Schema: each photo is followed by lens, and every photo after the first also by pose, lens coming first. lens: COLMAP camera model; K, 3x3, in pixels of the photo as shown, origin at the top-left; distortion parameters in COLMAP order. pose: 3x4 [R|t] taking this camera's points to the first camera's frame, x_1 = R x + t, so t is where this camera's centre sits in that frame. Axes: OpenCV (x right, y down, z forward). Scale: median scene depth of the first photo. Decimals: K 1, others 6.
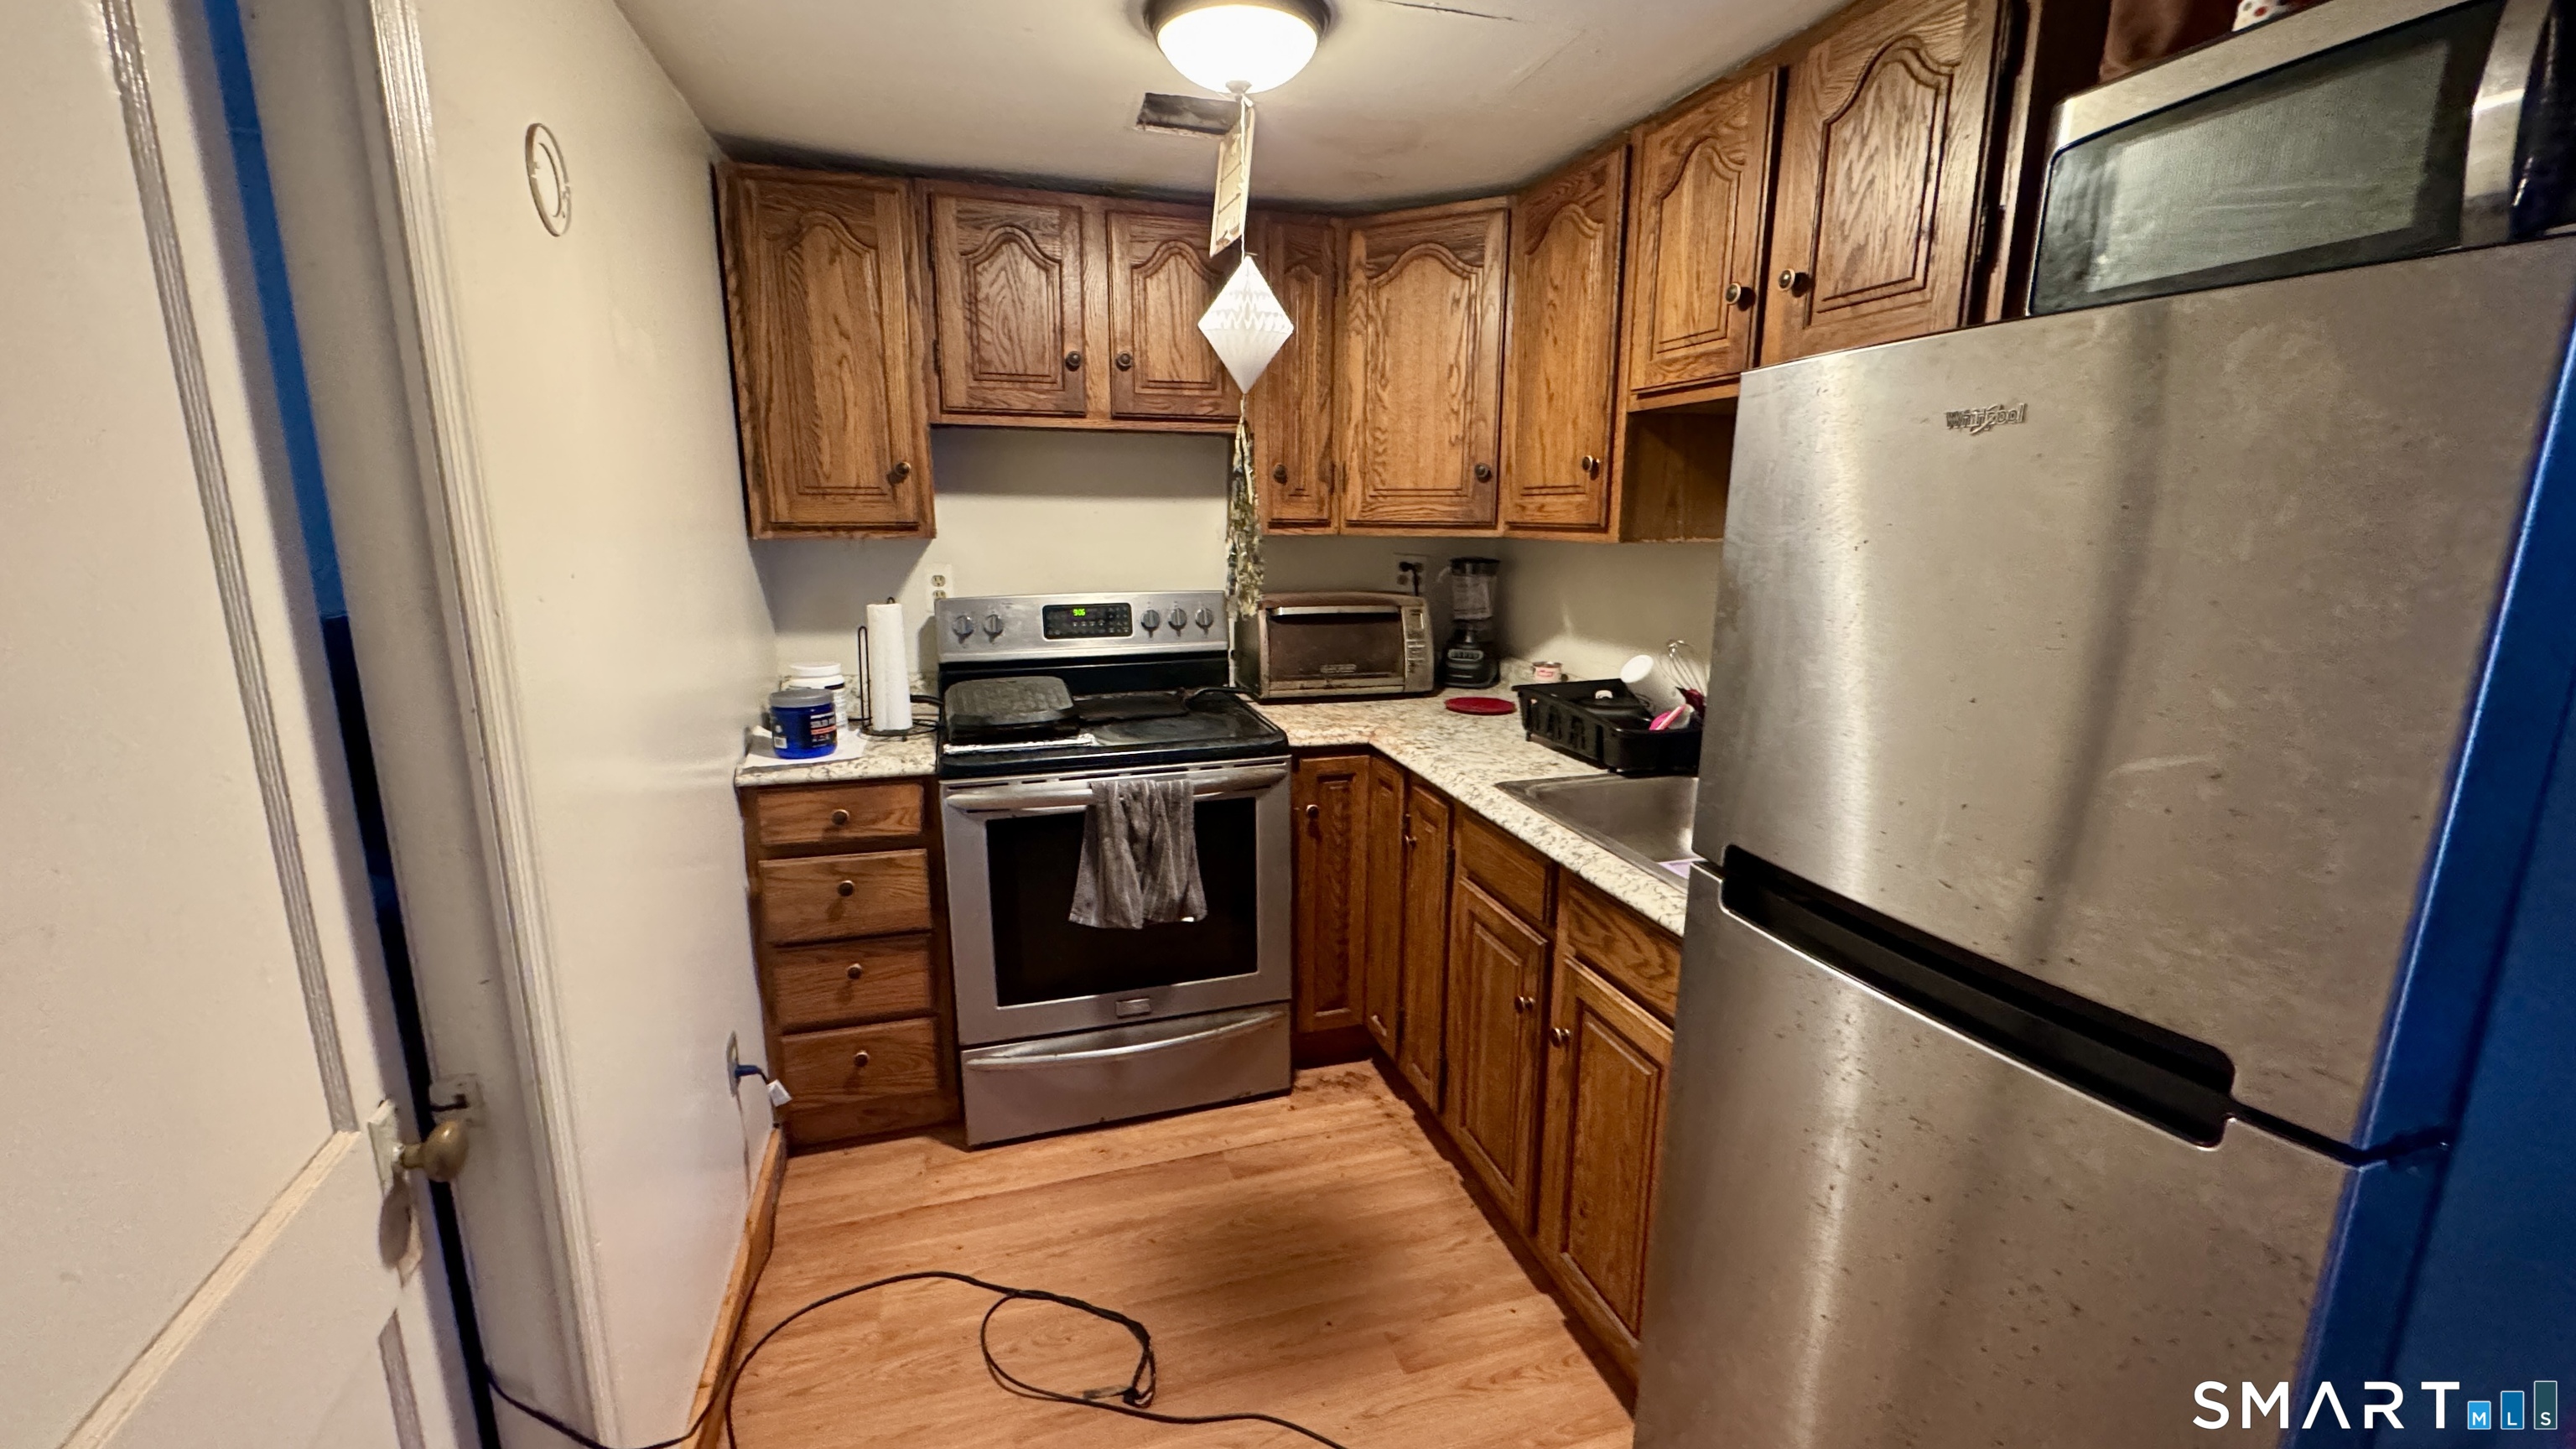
lens RADIAL K [[1033.8, 0, 1299.8], [0, 1033.8, 734.3], [0, 0, 1]] dist [-0.003499, -0.000065]
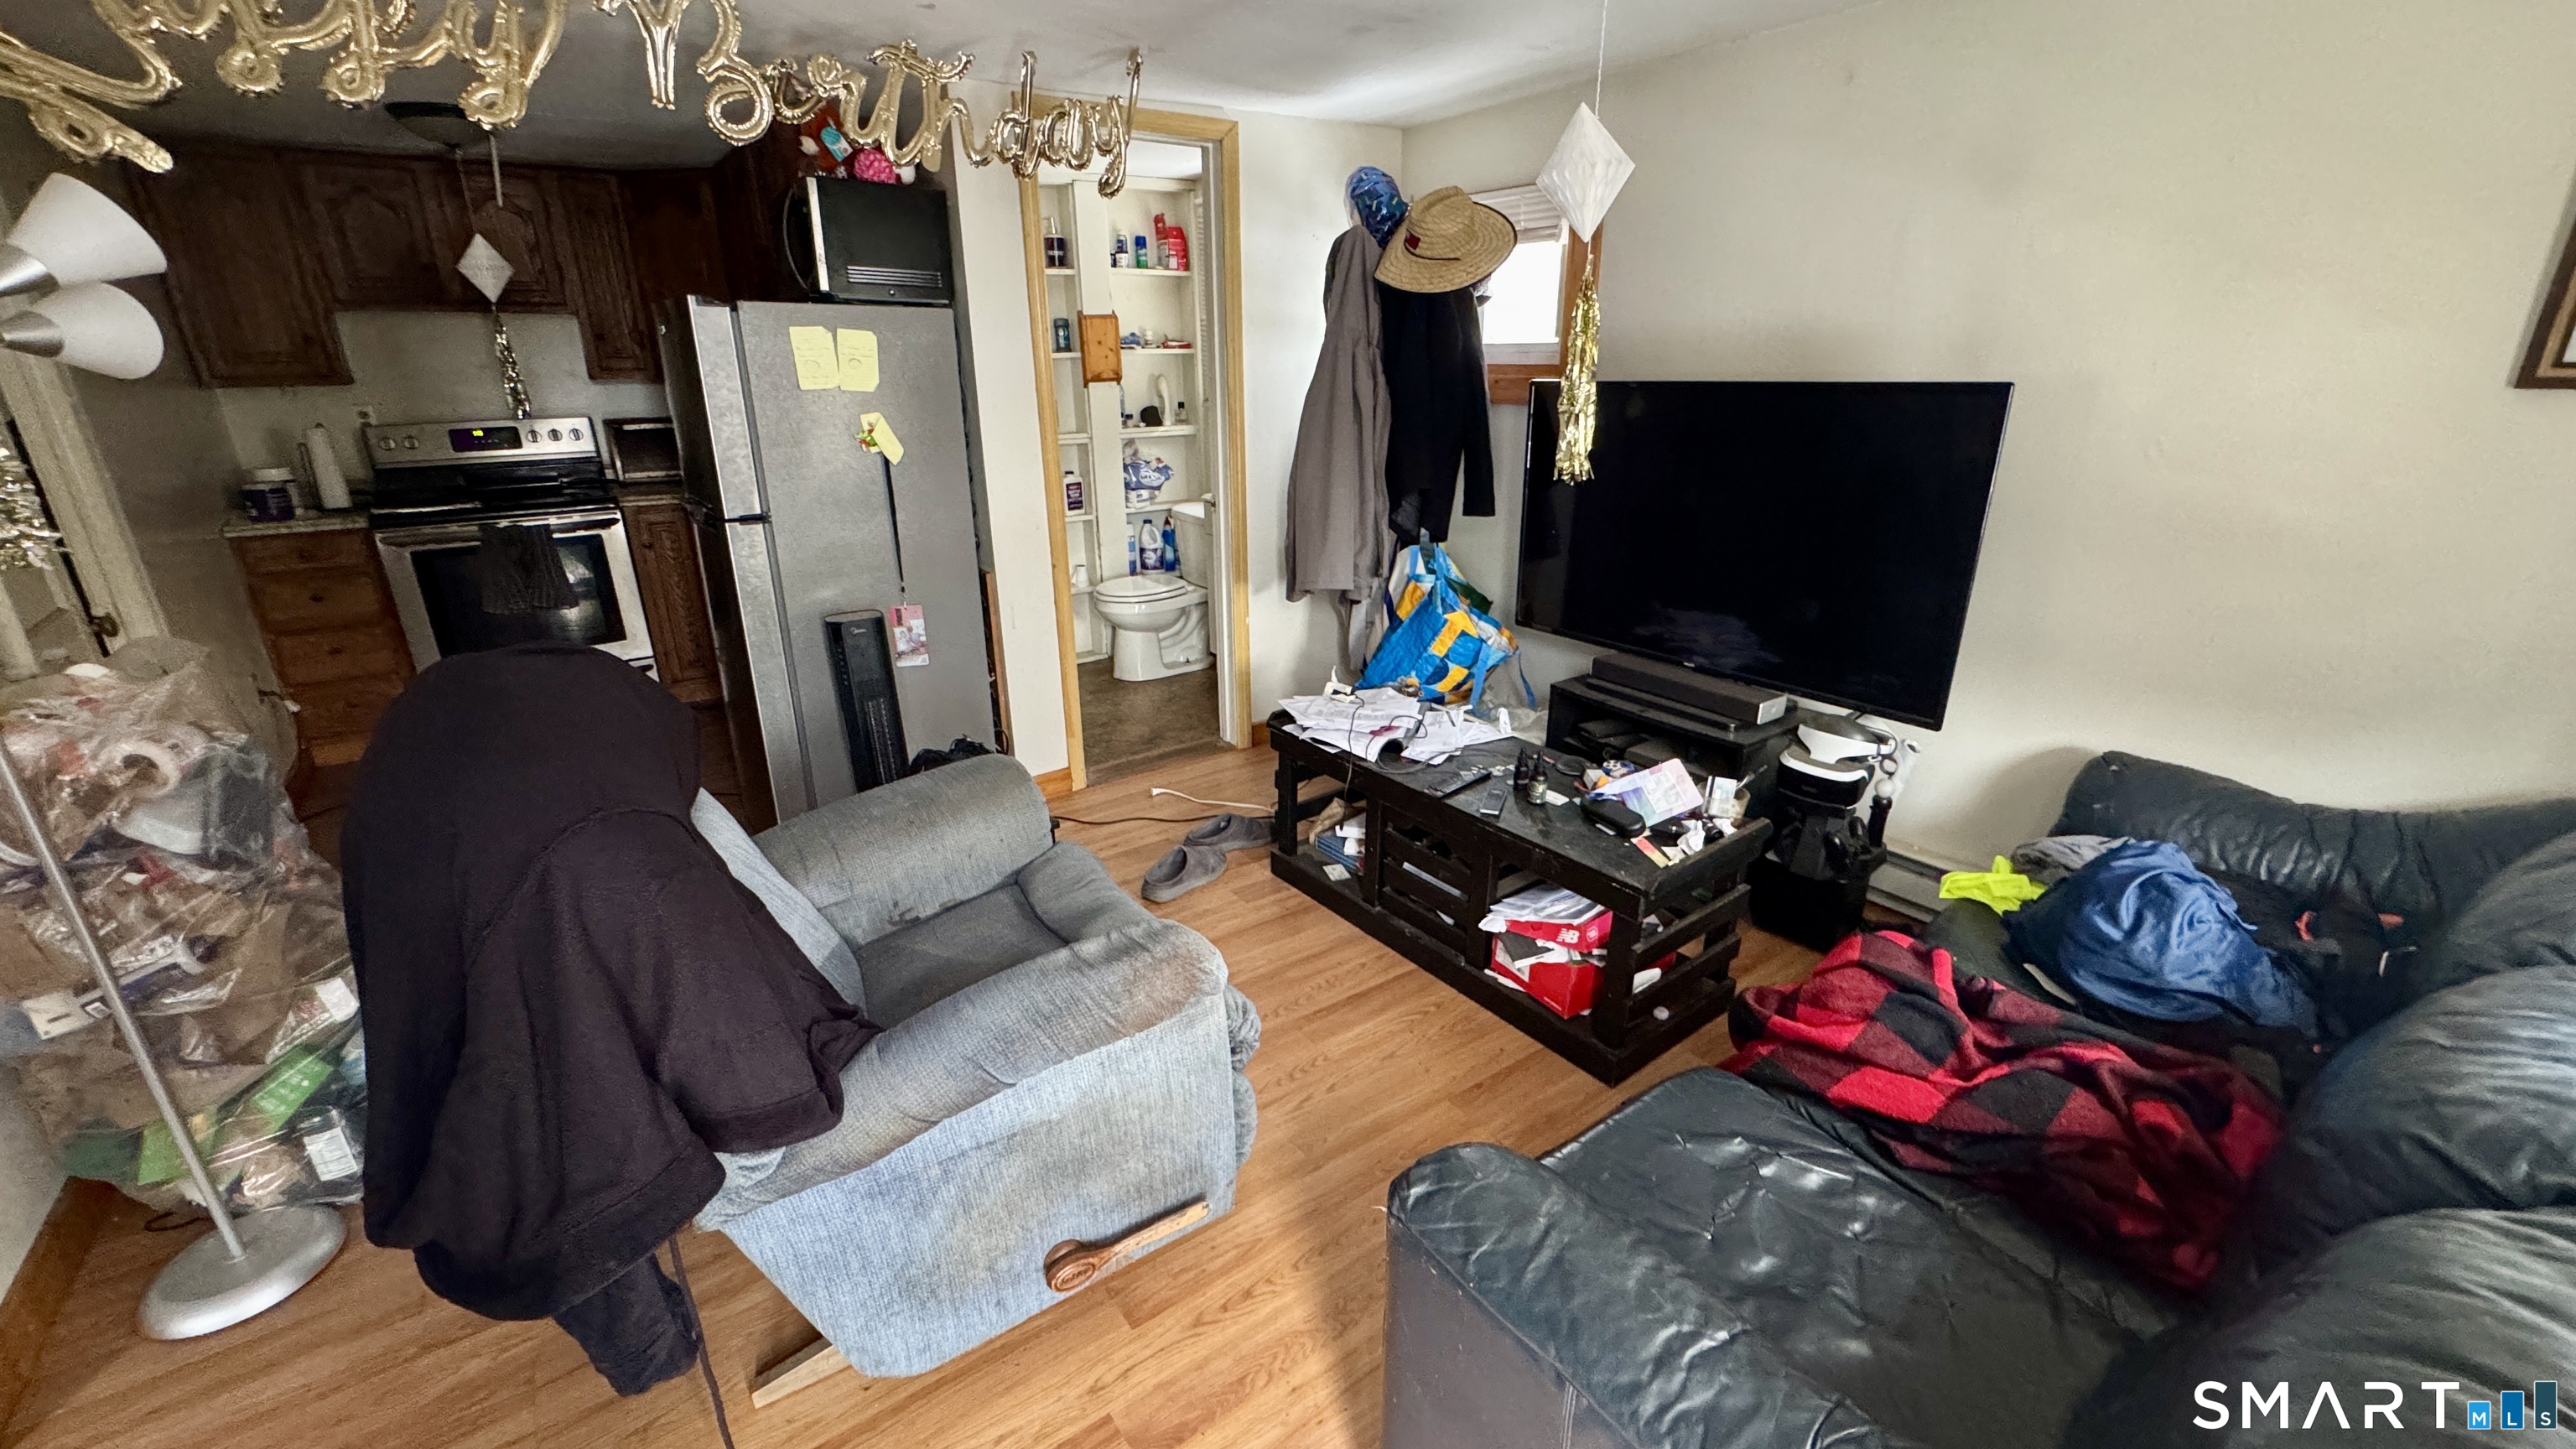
lens RADIAL K [[1033.8, 0, 1289.8], [0, 1033.8, 719.6], [0, 0, 1]] dist [-0.003499, -0.000065]
pose [[0.942040, -0.118197, 0.313991, 0.487307], [0.075558, 0.986587, 0.144697, 0.212201], [-0.326882, -0.112585, 0.938335, -1.085527]]
